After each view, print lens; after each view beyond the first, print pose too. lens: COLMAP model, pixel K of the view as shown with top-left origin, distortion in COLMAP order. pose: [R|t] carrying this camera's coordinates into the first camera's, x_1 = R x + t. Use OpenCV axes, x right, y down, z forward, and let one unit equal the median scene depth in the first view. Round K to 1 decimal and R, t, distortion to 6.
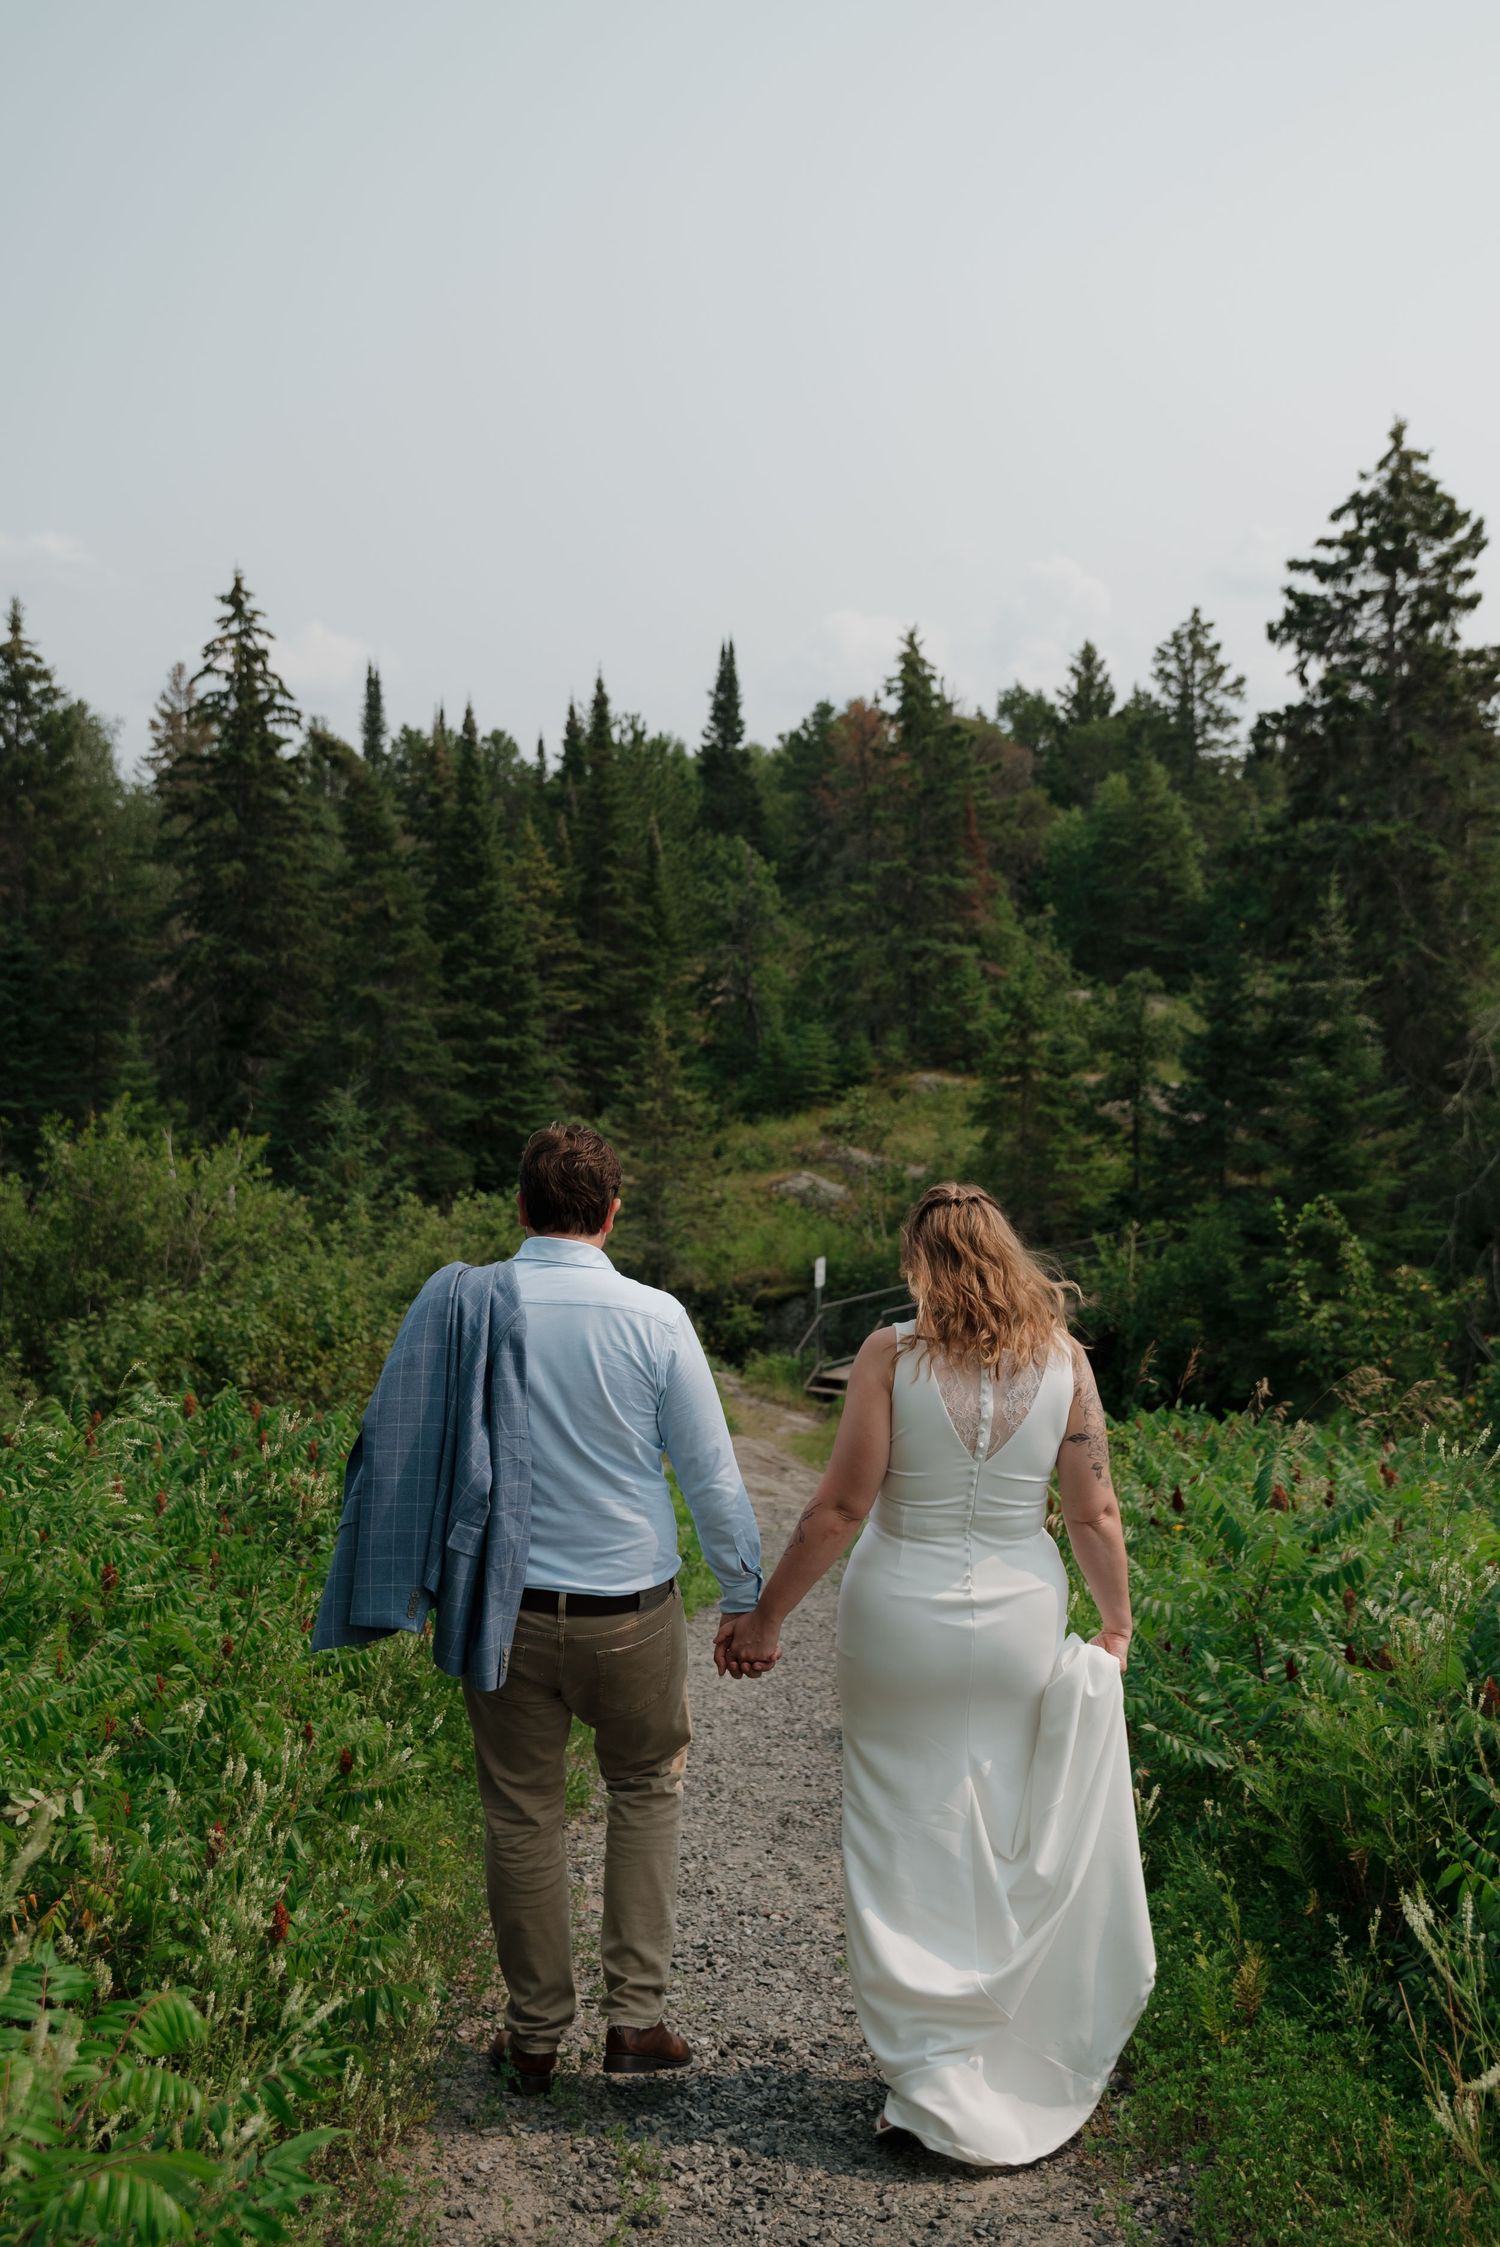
lens RADIAL K [[2754.8, 0, 751.8], [0, 2754.8, 1129.6], [0, 0, 1]] dist [0.044353, 0.000000]
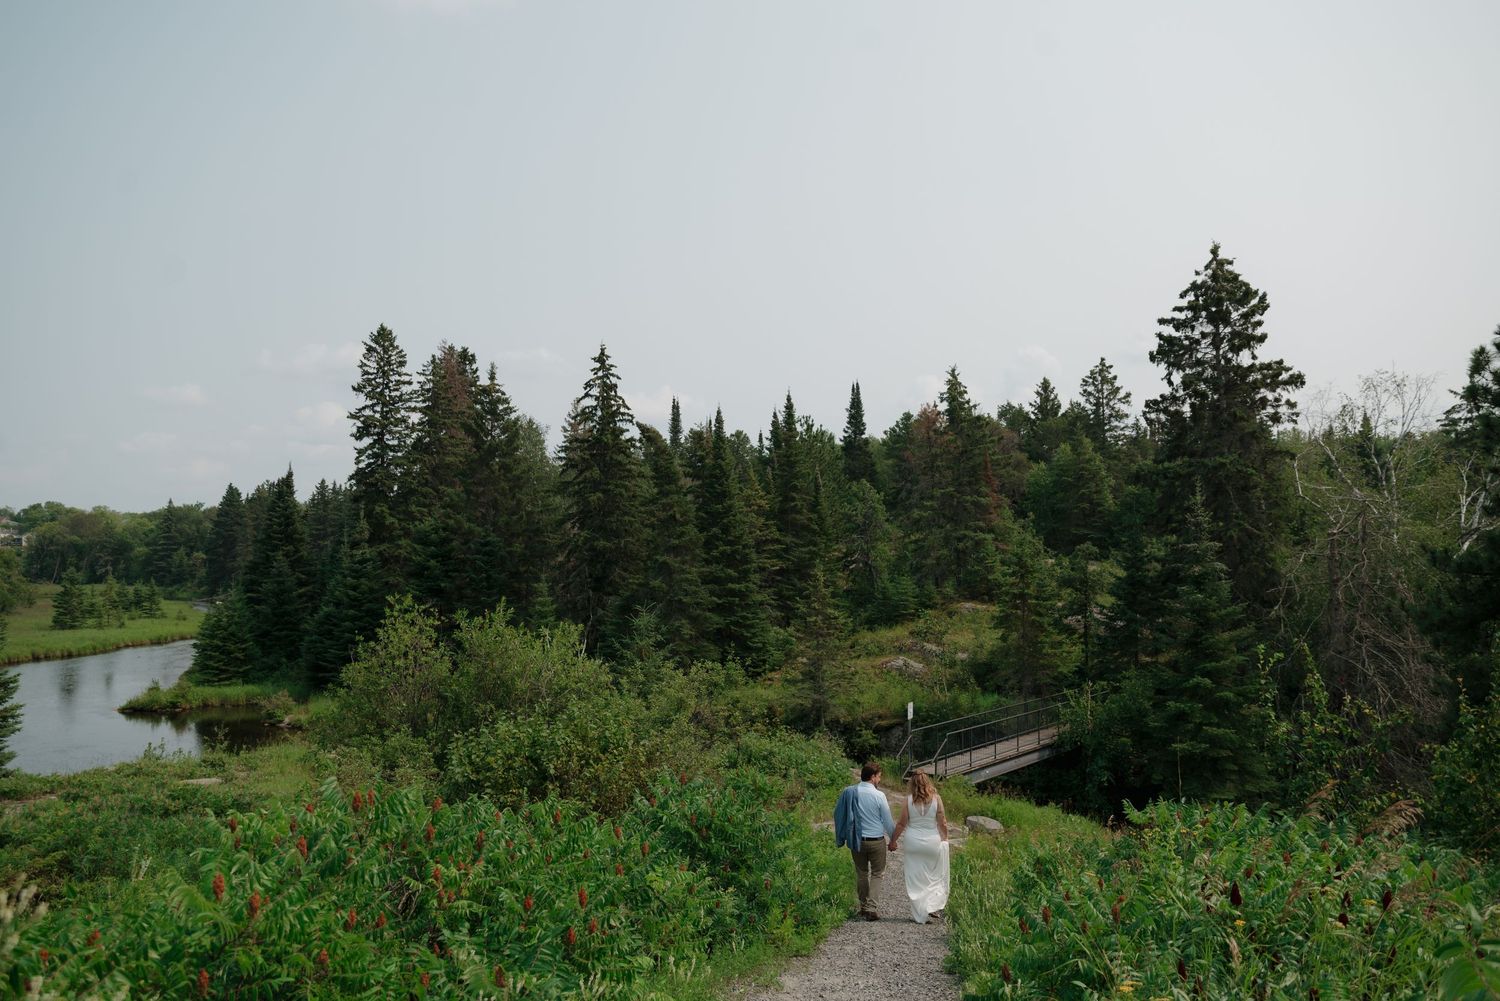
lens RADIAL K [[1186.4, 0, 745.7], [0, 1186.4, 494.4], [0, 0, 1]] dist [-0.093258, 0.079306]
pose [[0.993971, -0.013862, -0.108761, 0.003757], [-0.001094, 0.990672, -0.136264, 0.015905], [0.109635, 0.135562, 0.984684, 0.205788]]
